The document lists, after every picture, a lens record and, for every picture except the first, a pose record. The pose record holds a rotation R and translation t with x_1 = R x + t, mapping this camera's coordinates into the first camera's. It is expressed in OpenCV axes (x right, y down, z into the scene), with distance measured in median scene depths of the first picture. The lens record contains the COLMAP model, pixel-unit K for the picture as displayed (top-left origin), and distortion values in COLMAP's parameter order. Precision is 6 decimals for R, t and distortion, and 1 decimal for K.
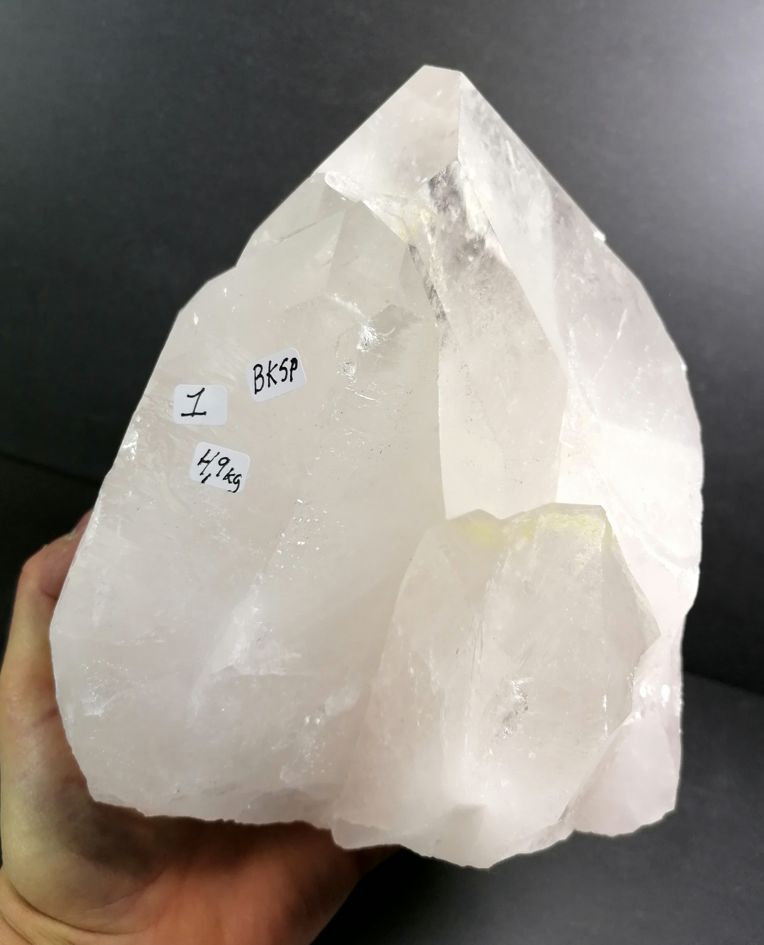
lens RADIAL K [[919.4, 0, 406.6], [0, 919.4, 472.1], [0, 0, 1]] dist [0.001085, 0.011040]
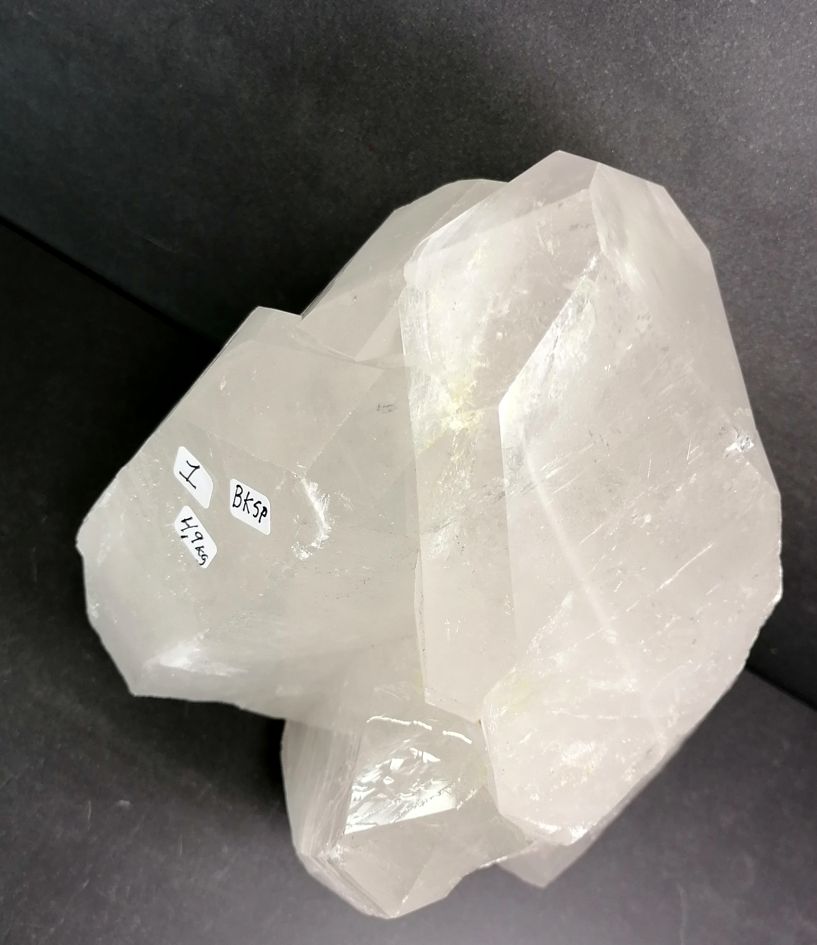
lens RADIAL K [[1004.4, 0, 433.7], [0, 1004.4, 533.8], [0, 0, 1]] dist [-0.002567, -0.009104]
pose [[0.842832, 0.508280, -0.176875, 0.218061], [-0.318315, 0.735821, 0.597698, -0.761570], [0.433946, -0.447457, 0.781967, 0.235775]]
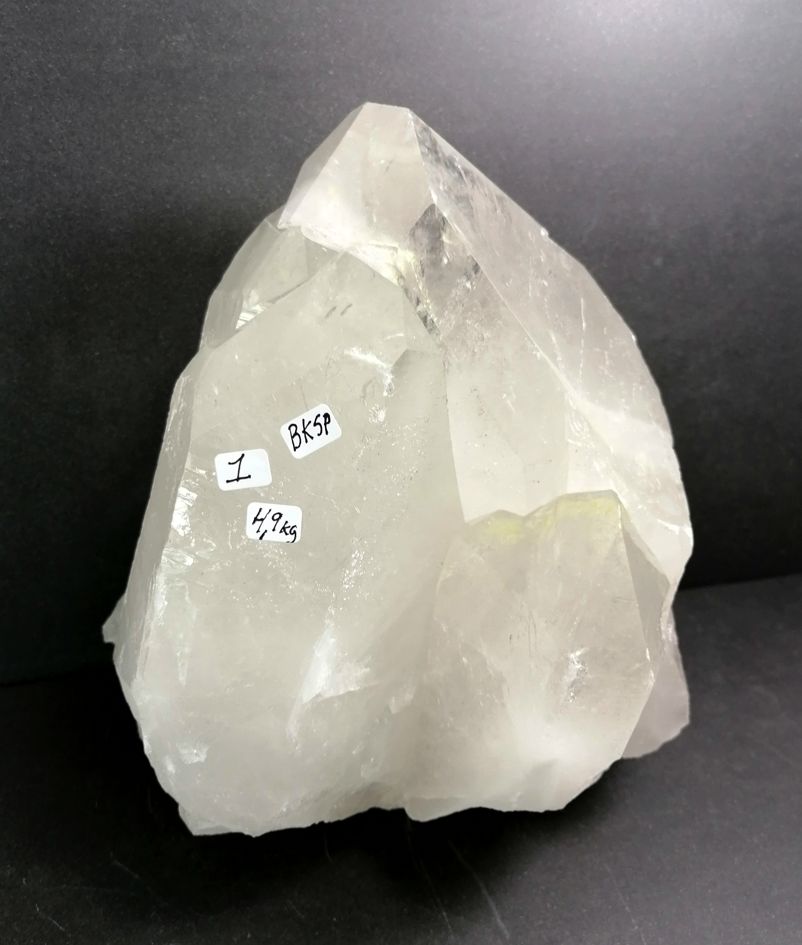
lens RADIAL K [[977.6, 0, 400.9], [0, 977.6, 521.2], [0, 0, 1]] dist [-0.008711, -0.013574]
pose [[0.972164, -0.200551, 0.121147, -0.195934], [0.185703, 0.974811, 0.123525, -0.121762], [-0.142869, -0.097589, 0.984919, -0.166434]]
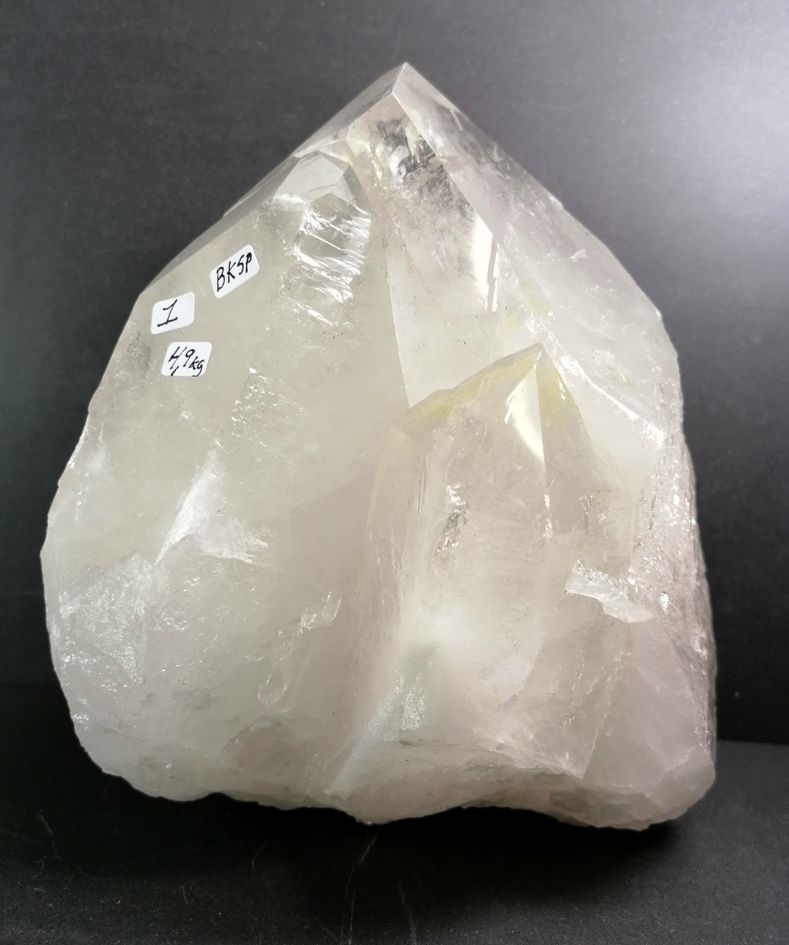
lens RADIAL K [[896.8, 0, 394.0], [0, 896.8, 511.6], [0, 0, 1]] dist [-0.011837, 0.005664]
pose [[0.985173, -0.083469, -0.149892, 0.181182], [0.035348, 0.953680, -0.298739, 0.489232], [0.167884, 0.289011, 0.942490, 0.093936]]
